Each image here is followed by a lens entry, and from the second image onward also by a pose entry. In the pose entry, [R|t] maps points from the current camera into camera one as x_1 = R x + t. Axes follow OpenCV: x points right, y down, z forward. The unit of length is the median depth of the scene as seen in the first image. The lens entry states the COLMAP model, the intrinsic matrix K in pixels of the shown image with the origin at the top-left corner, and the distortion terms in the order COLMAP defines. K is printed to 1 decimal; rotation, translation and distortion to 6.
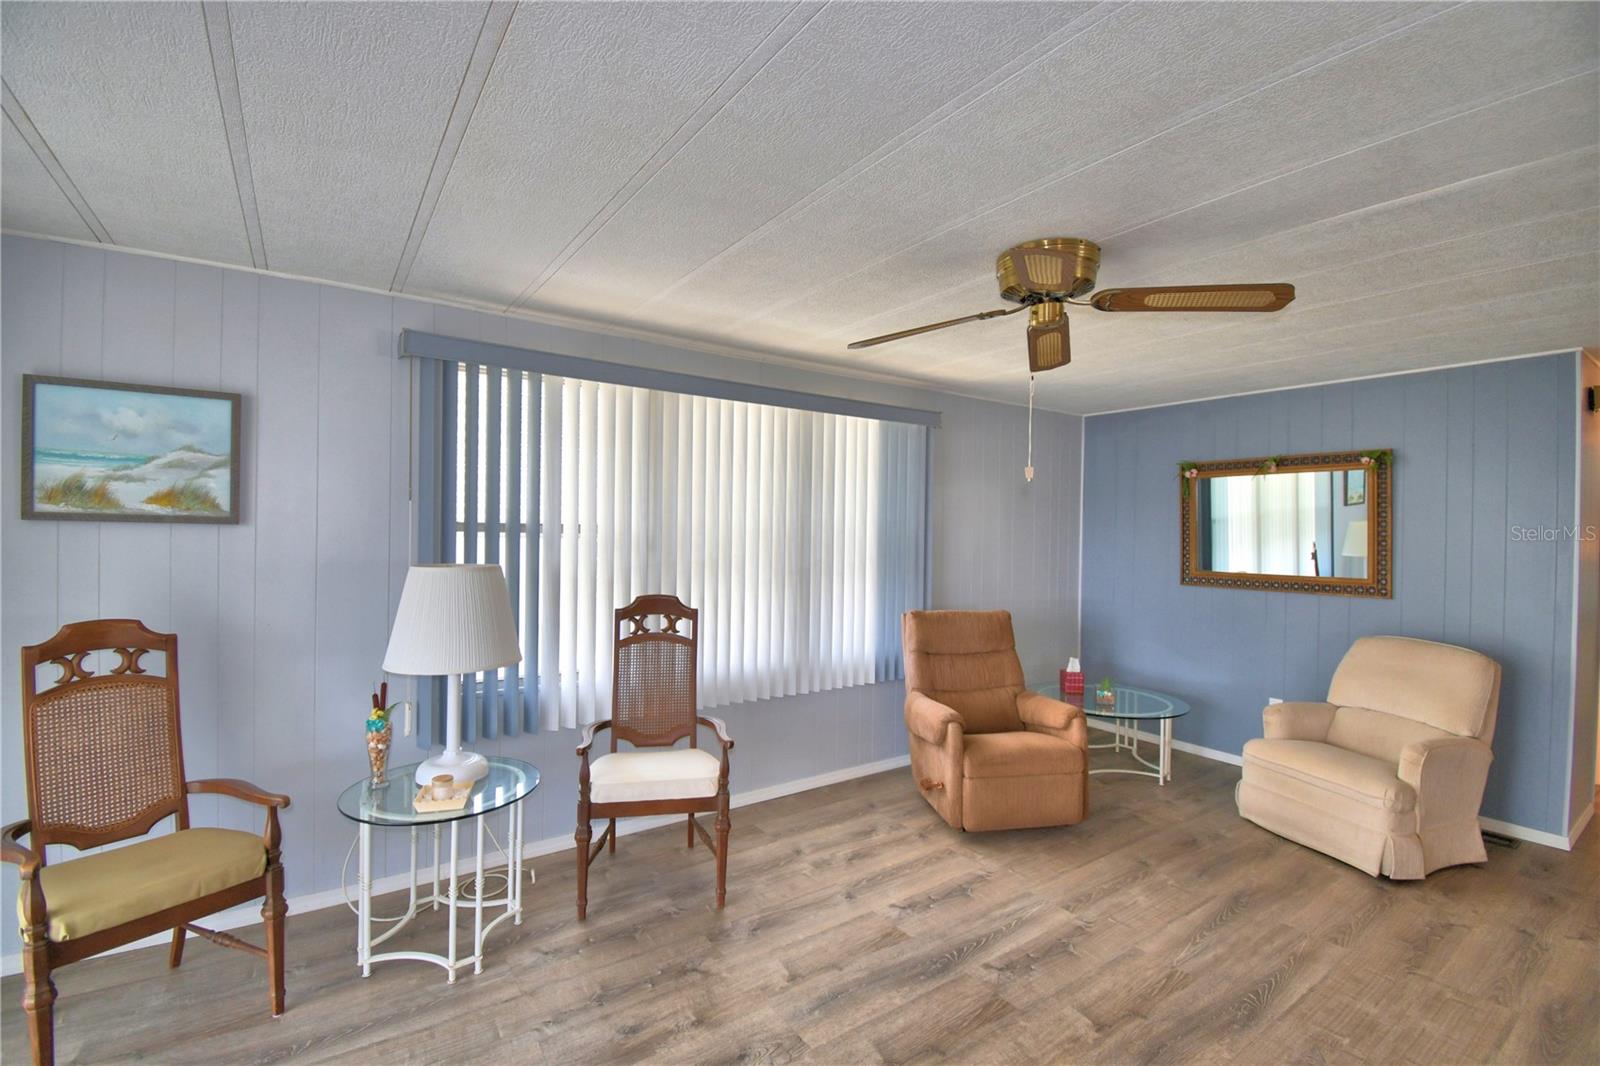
lens RADIAL K [[703.8, 0, 797.8], [0, 703.8, 540.7], [0, 0, 1]] dist [0.012298, -0.019664]
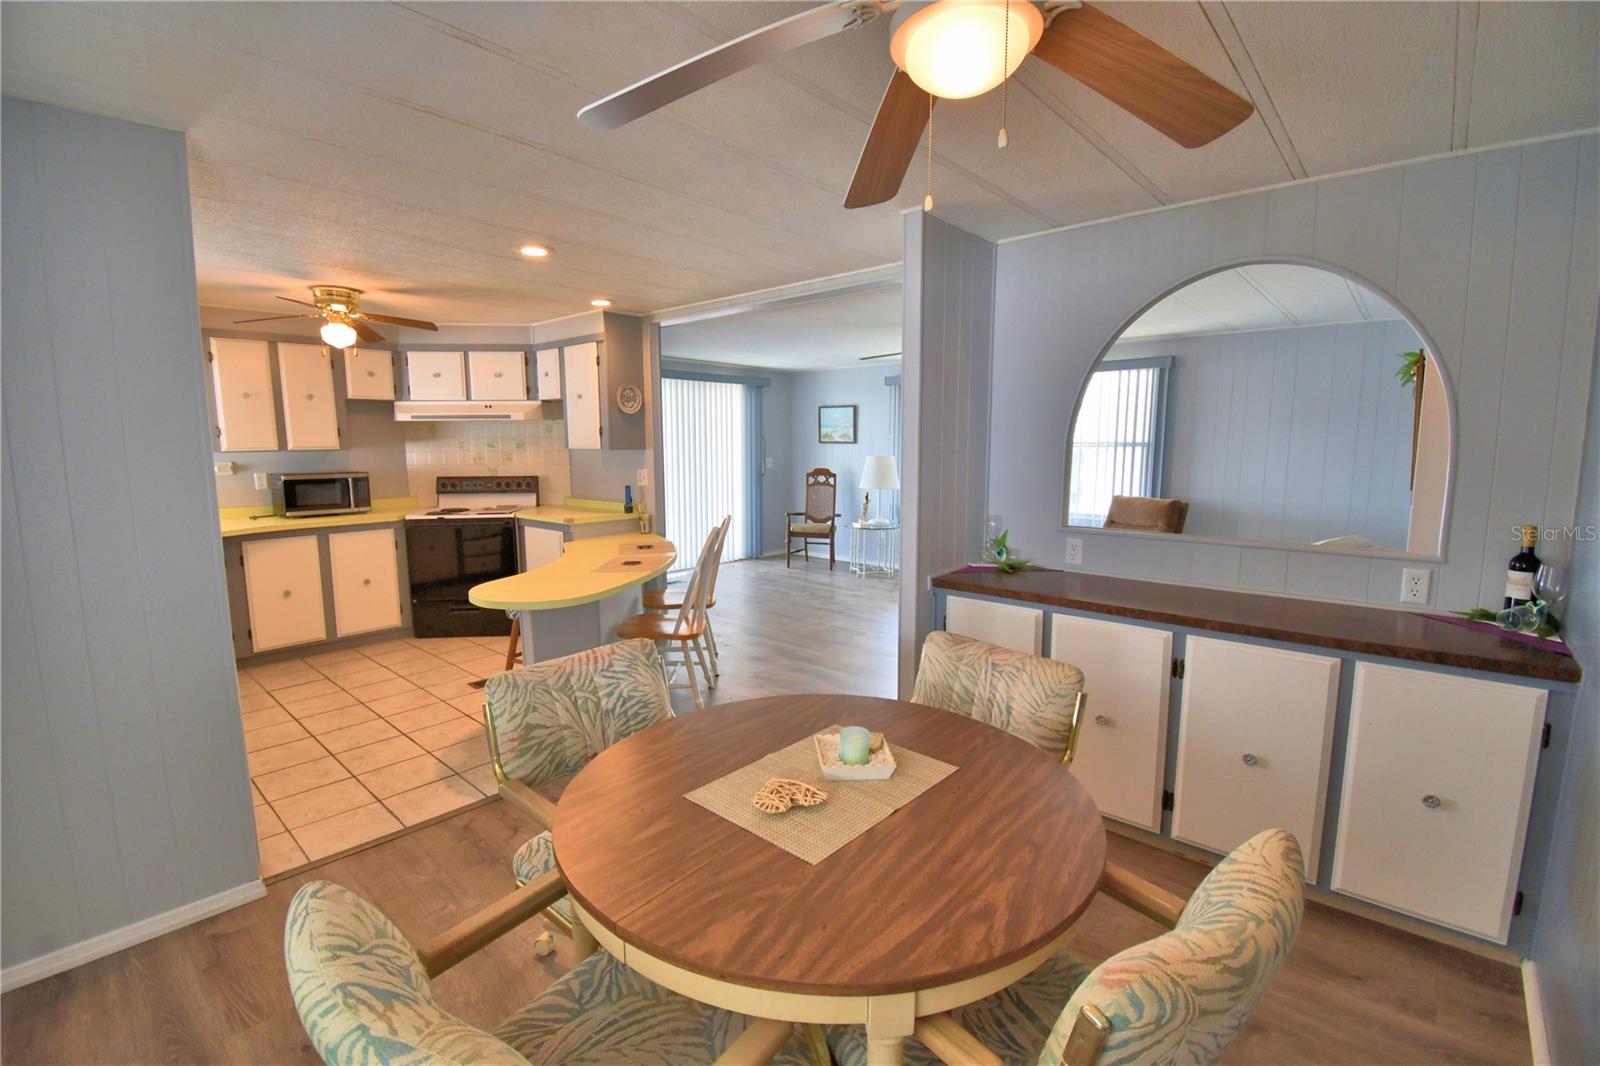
lens RADIAL K [[703.8, 0, 790.5], [0, 703.8, 532.4], [0, 0, 1]] dist [0.012298, -0.019664]
pose [[0.235029, 0.107106, -0.966069, 2.516464], [-0.013023, 0.994168, 0.107053, 0.043722], [0.971901, -0.012580, 0.235053, -0.108465]]
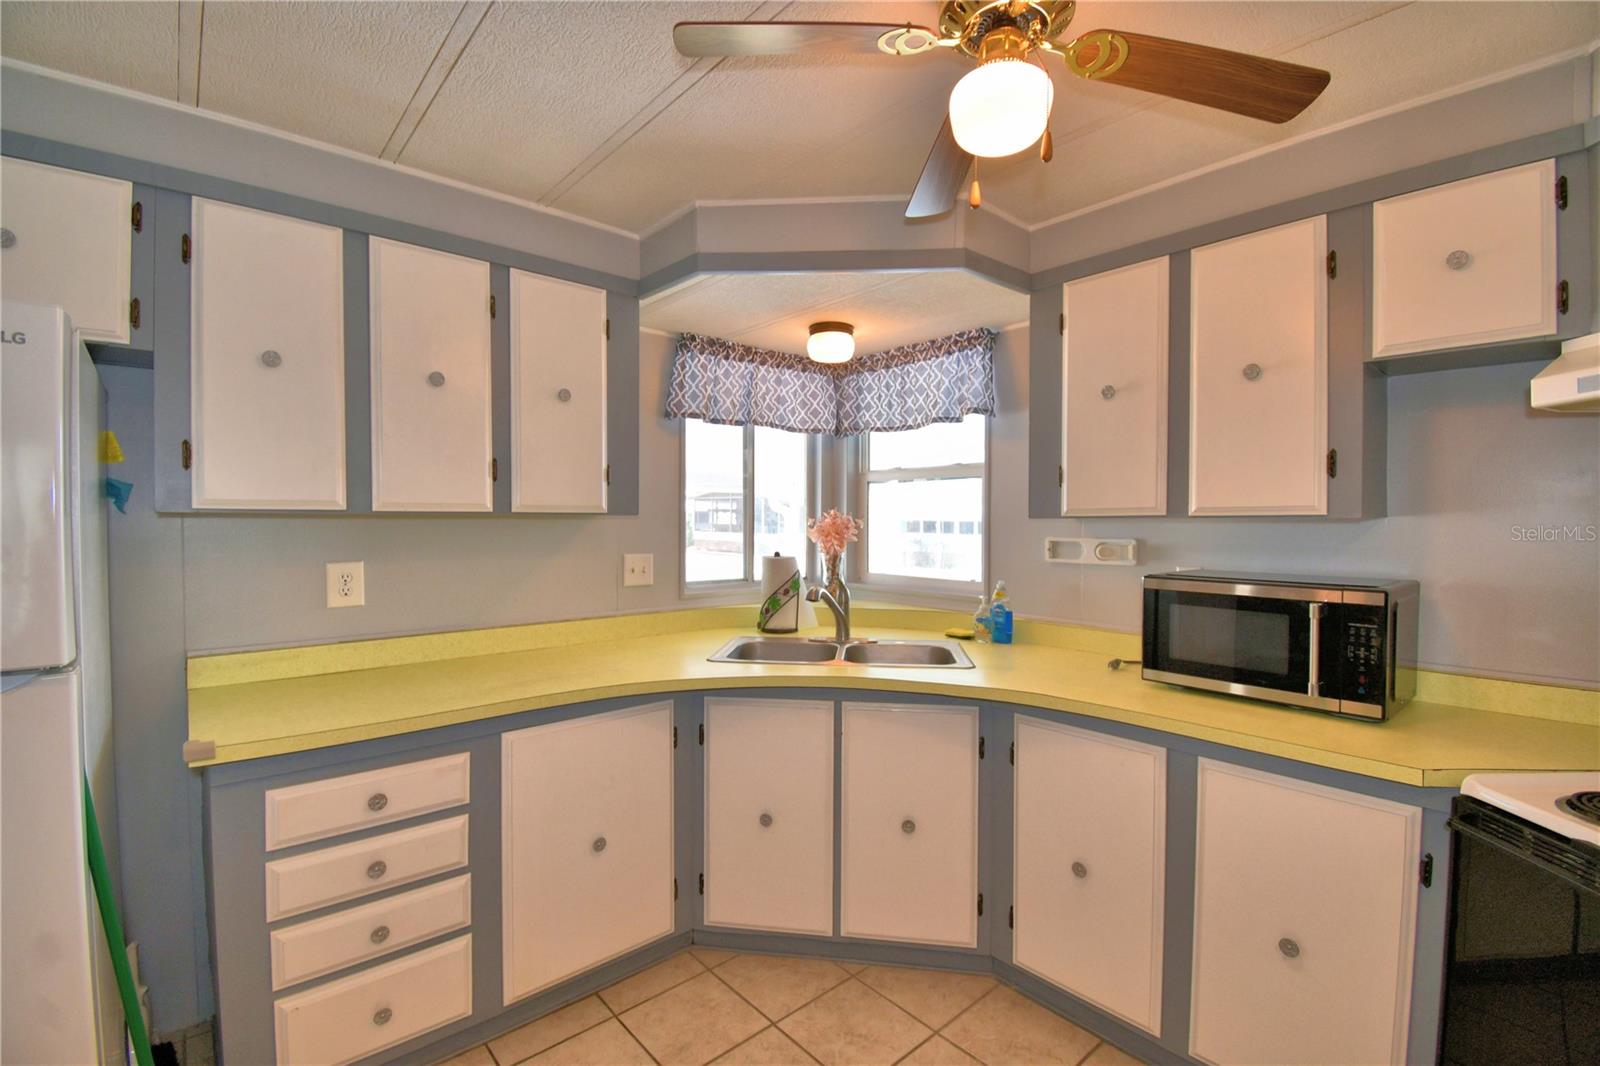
lens RADIAL K [[703.8, 0, 793.4], [0, 703.8, 531.8], [0, 0, 1]] dist [0.012298, -0.019664]
pose [[-0.993026, -0.018492, -0.116434, 0.740069], [-0.023328, 0.998915, 0.040301, 0.041531], [0.115562, 0.042736, -0.992380, -0.281435]]
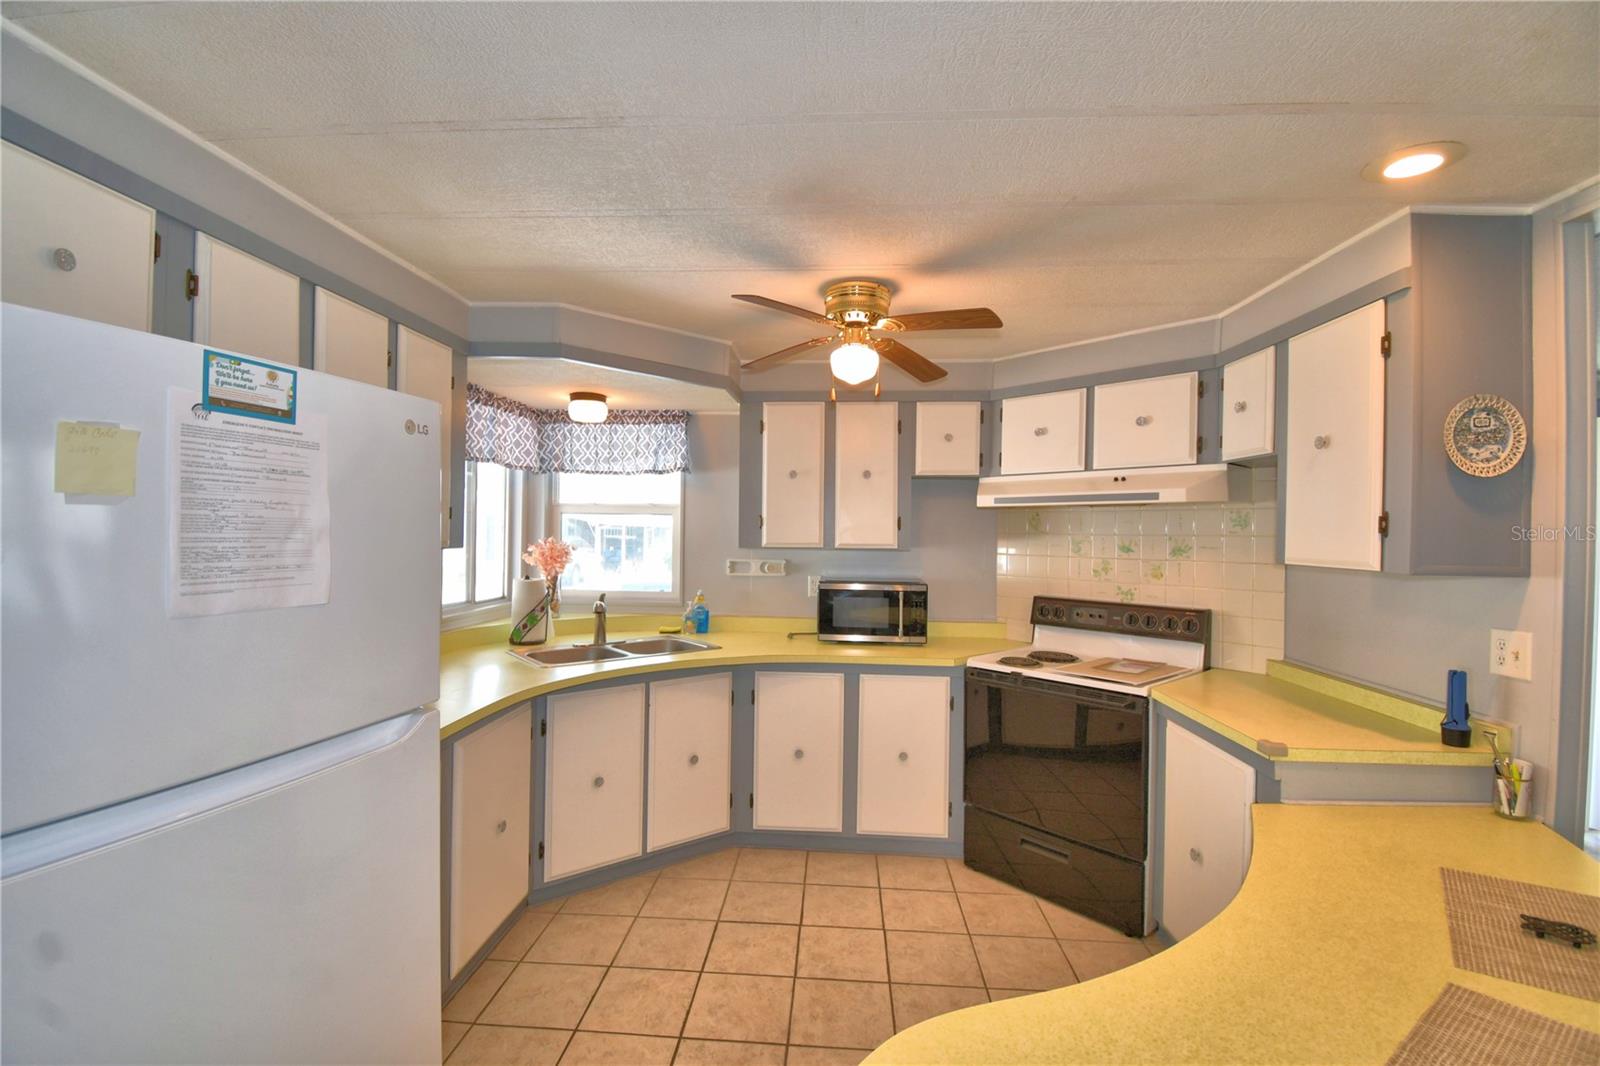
lens RADIAL K [[703.8, 0, 799.2], [0, 703.8, 533.5], [0, 0, 1]] dist [0.012298, -0.019664]
pose [[-0.615858, -0.021293, -0.787569, 1.396568], [-0.043183, 0.999044, 0.006757, 0.008761], [0.786673, 0.038171, -0.616189, -0.189141]]
